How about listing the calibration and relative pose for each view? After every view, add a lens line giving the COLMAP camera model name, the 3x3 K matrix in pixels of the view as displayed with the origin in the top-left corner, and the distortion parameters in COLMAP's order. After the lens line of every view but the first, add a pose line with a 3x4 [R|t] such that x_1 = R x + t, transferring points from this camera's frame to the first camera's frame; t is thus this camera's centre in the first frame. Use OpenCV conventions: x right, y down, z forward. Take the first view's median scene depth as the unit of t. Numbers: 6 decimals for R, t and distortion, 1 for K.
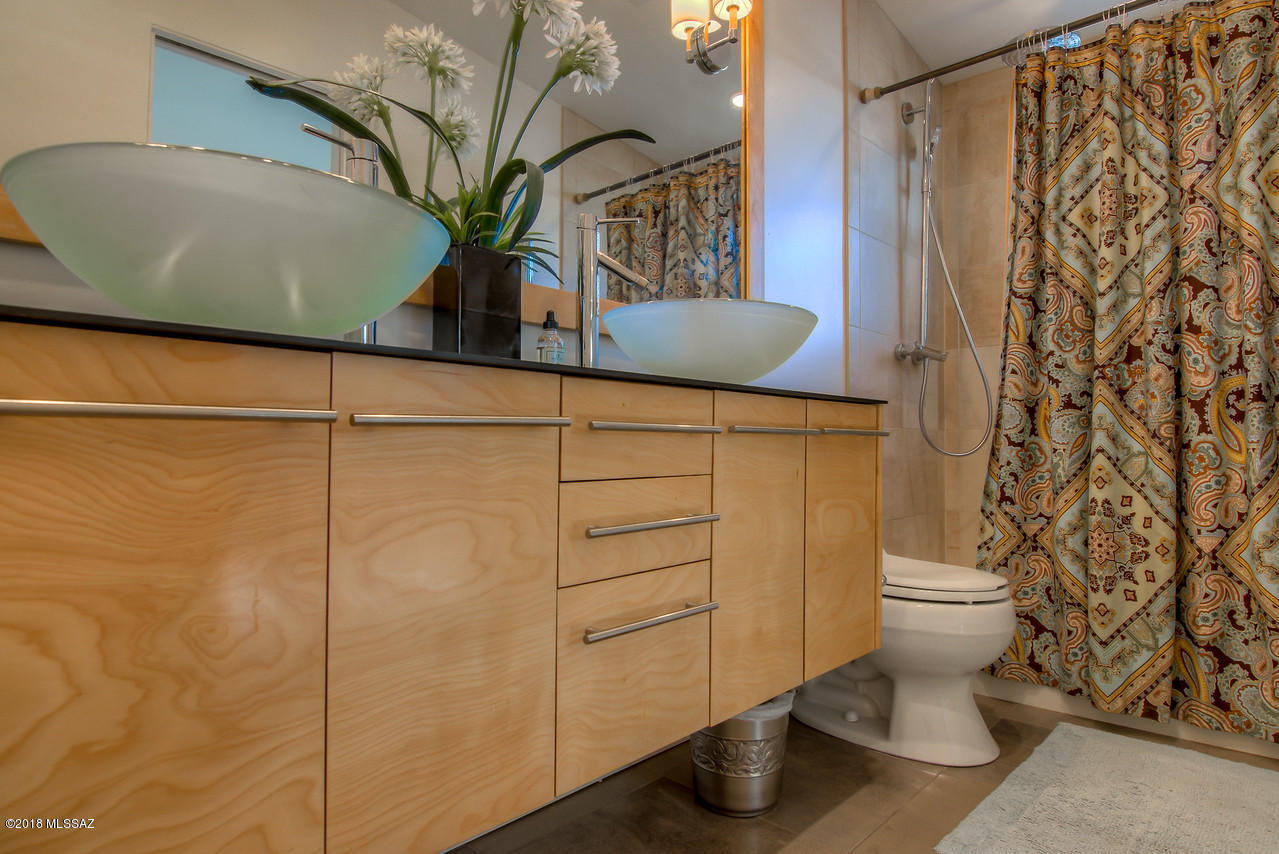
lens RADIAL K [[692.0, 0, 645.7], [0, 692.0, 427.0], [0, 0, 1]] dist [-0.008538, -0.004544]
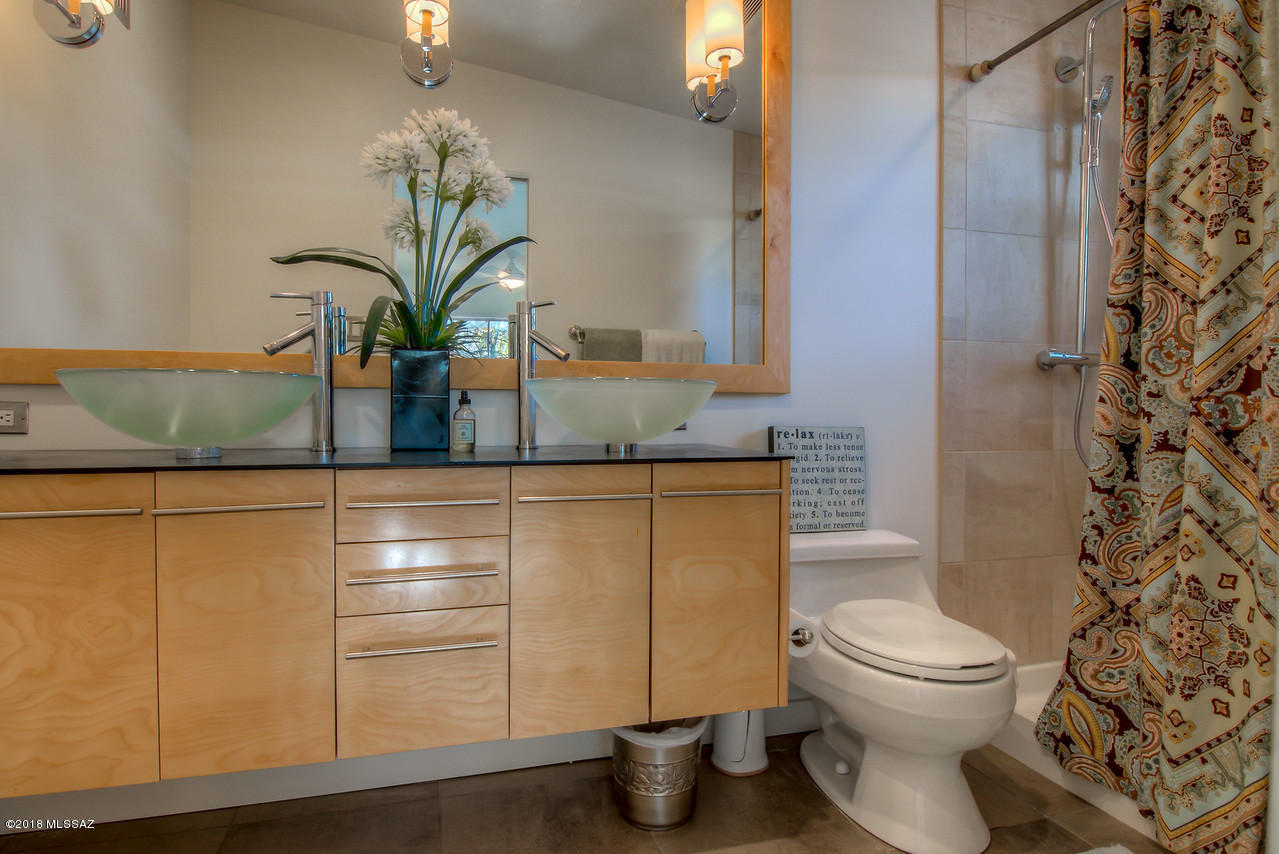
lens RADIAL K [[692.0, 0, 698.8], [0, 692.0, 403.3], [0, 0, 1]] dist [-0.008538, -0.004544]
pose [[0.858823, -0.001367, -0.512271, 0.568507], [0.014269, 0.999672, 0.021254, -0.104725], [0.512074, -0.025563, 0.858561, 0.073427]]
